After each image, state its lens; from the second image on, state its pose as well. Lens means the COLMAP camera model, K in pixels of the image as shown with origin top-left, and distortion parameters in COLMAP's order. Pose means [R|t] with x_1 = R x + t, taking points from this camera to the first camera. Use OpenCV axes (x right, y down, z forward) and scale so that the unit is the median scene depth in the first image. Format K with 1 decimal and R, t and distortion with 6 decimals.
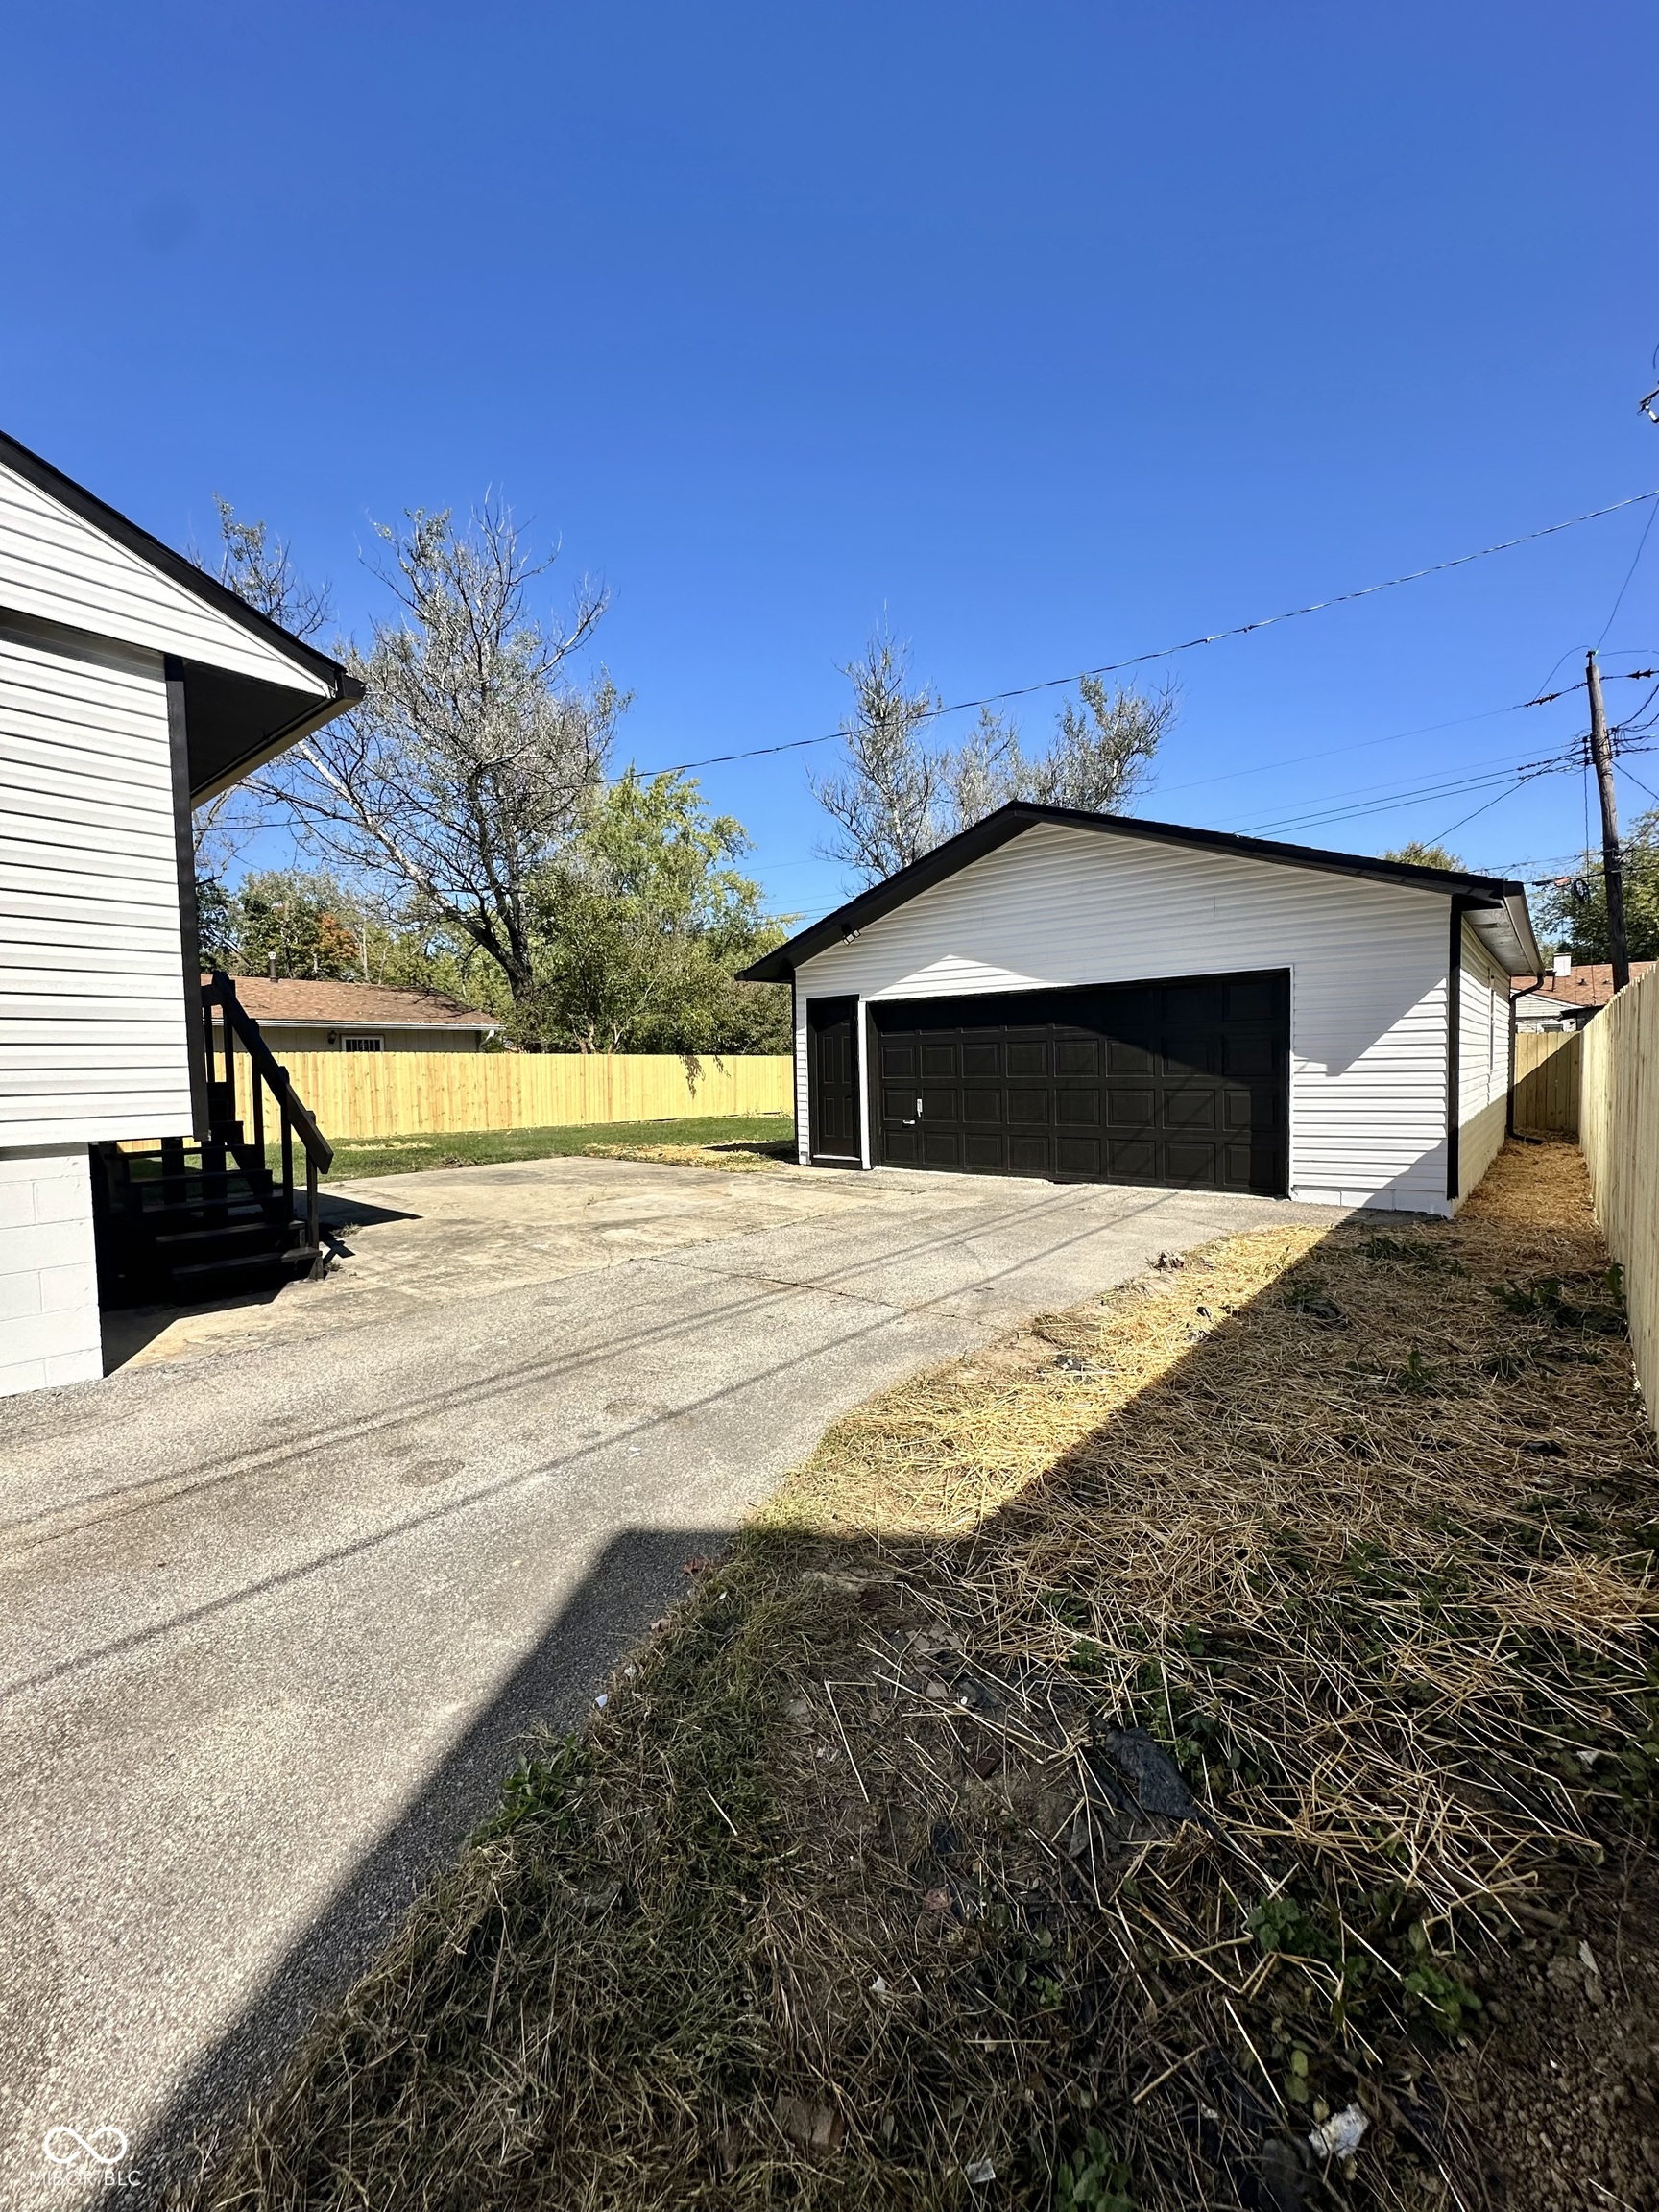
lens RADIAL K [[881.9, 0, 829.5], [0, 881.9, 1106.0], [0, 0, 1]] dist [-0.006377, 0.001781]
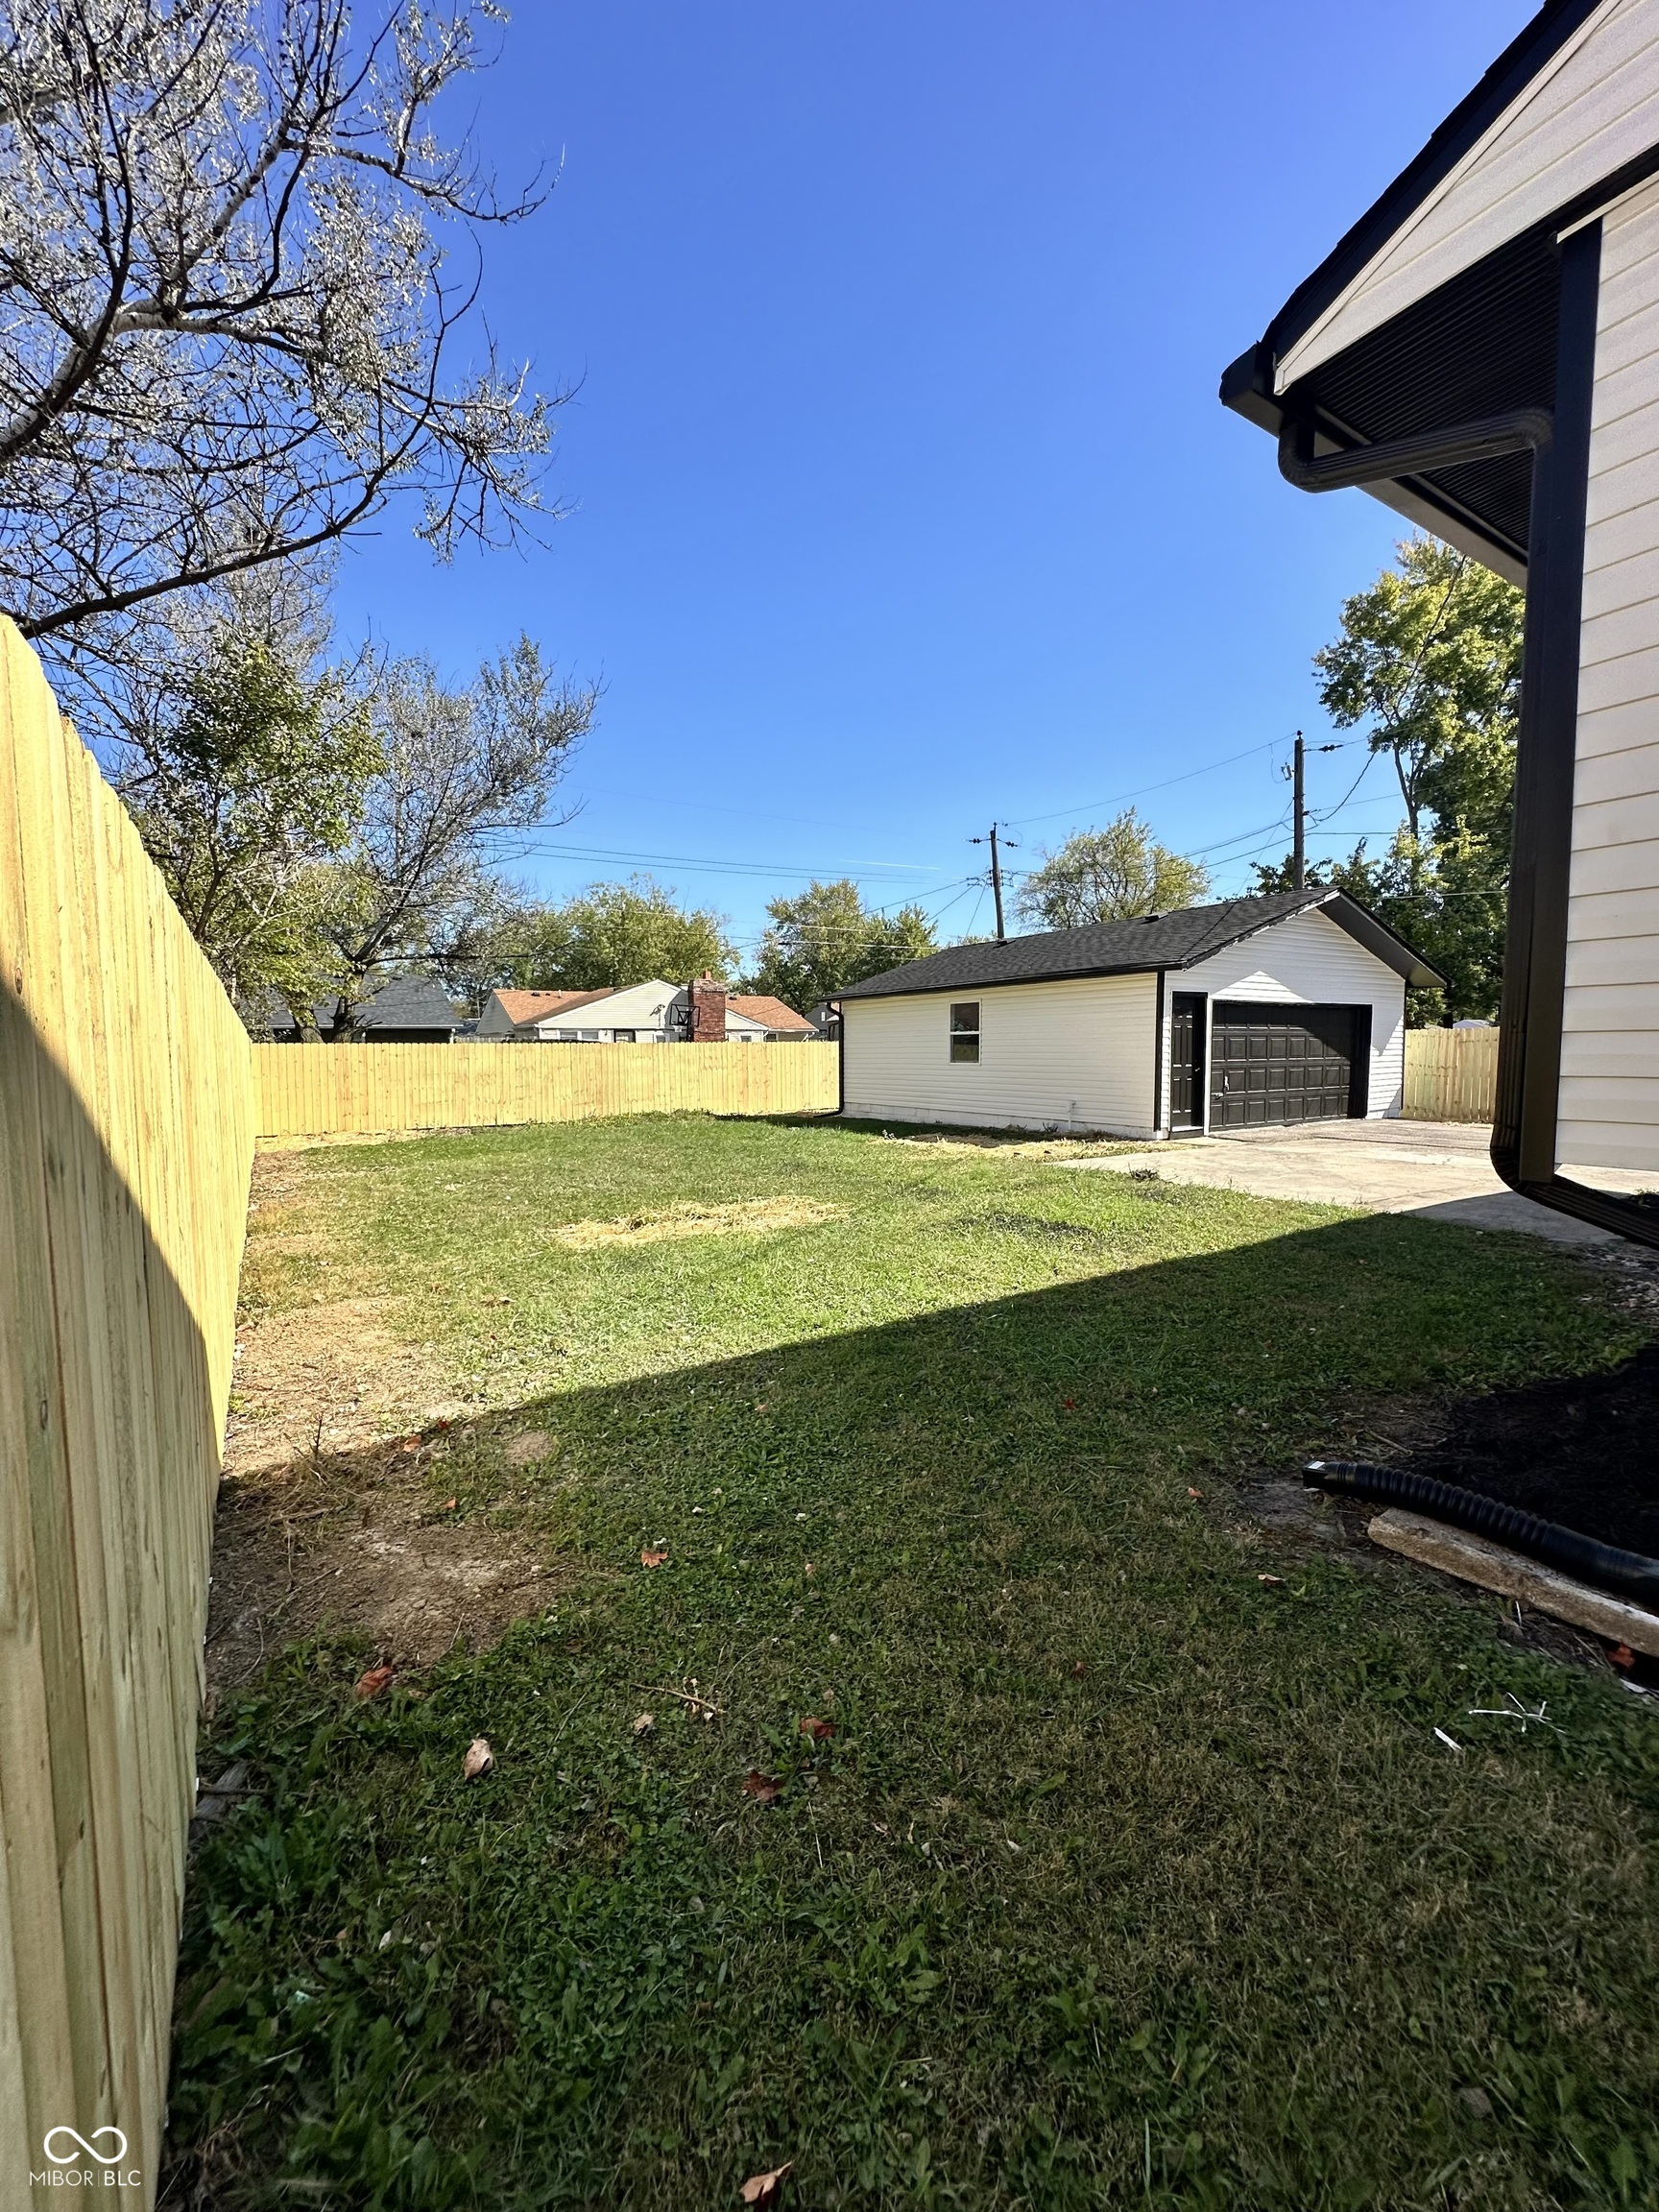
lens RADIAL K [[881.9, 0, 829.5], [0, 881.9, 1106.0], [0, 0, 1]] dist [-0.006377, 0.001781]
pose [[0.306465, -0.042569, 0.950930, -1.296888], [0.048859, 0.998386, 0.028947, -0.030235], [-0.950627, 0.037590, 0.308050, 1.124245]]
